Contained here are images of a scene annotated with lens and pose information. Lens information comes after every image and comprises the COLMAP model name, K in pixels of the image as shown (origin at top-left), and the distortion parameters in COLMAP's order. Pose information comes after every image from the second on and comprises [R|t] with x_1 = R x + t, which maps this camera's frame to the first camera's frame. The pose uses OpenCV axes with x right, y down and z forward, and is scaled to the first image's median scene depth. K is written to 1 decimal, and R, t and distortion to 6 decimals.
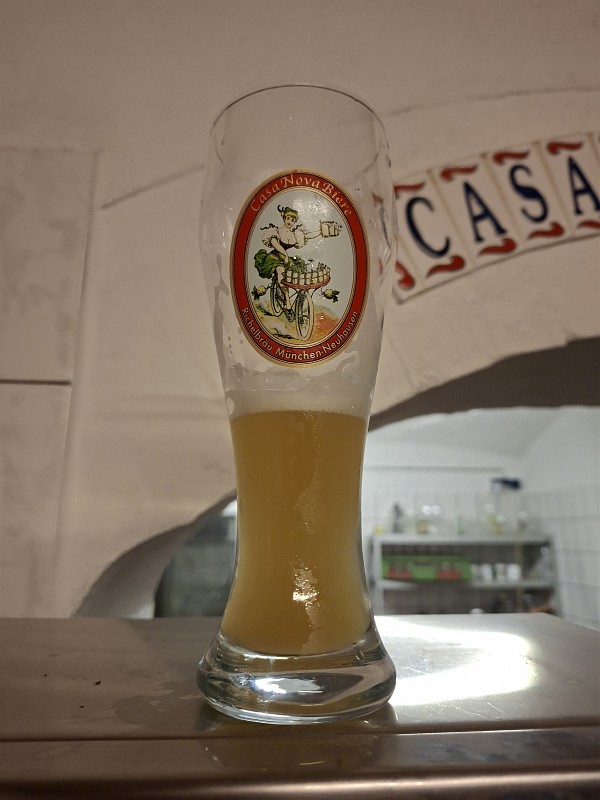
lens RADIAL K [[538.5, 0, 300.0], [0, 538.5, 400.0], [0, 0, 1]] dist [0.005615, 0.000227]
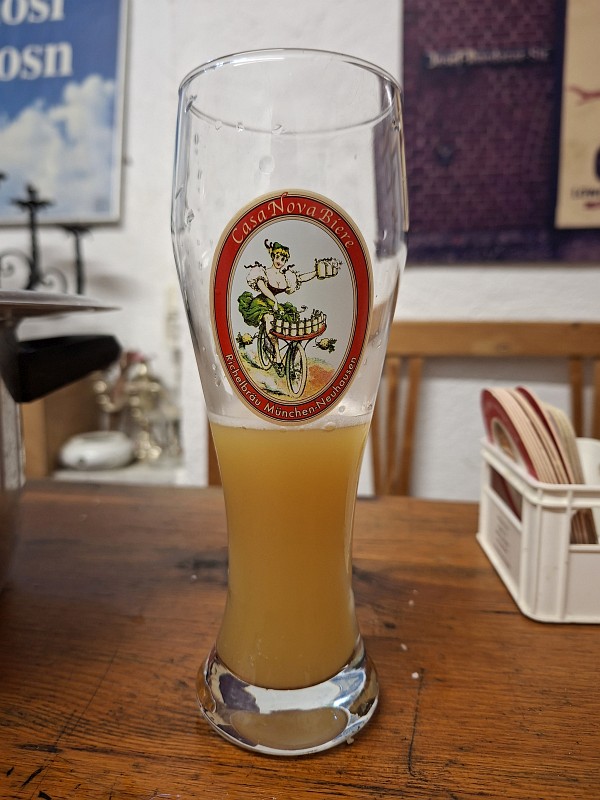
lens RADIAL K [[538.5, 0, 300.0], [0, 538.5, 400.0], [0, 0, 1]] dist [0.005615, 0.000227]
pose [[0.999868, 0.002423, 0.016059, 0.000081], [-0.007317, 0.949972, 0.312248, -0.385539], [-0.014499, -0.312324, 0.949865, 0.140238]]
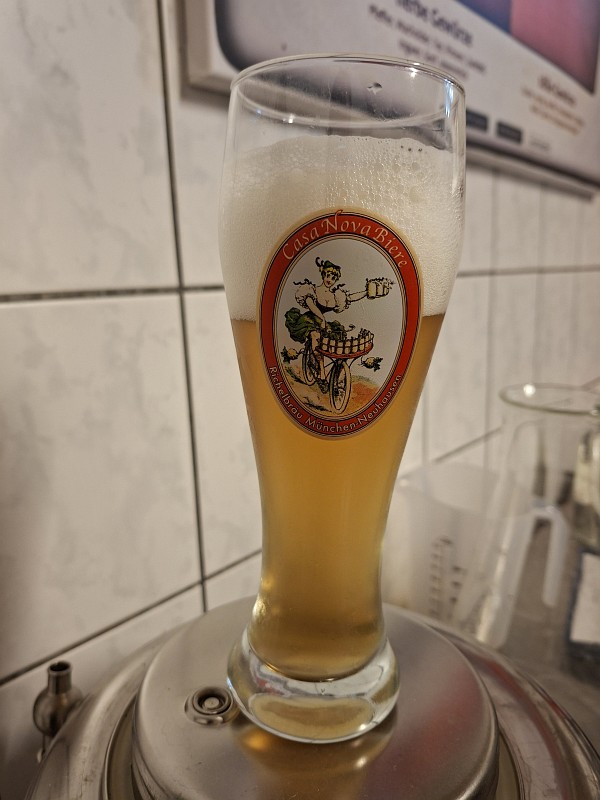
lens RADIAL K [[538.5, 0, 300.0], [0, 538.5, 400.0], [0, 0, 1]] dist [0.005615, 0.000227]
pose [[0.998227, 0.052663, -0.027733, -0.031582], [-0.037328, 0.916861, 0.397458, -0.484620], [0.046359, -0.395718, 0.917201, 0.176148]]
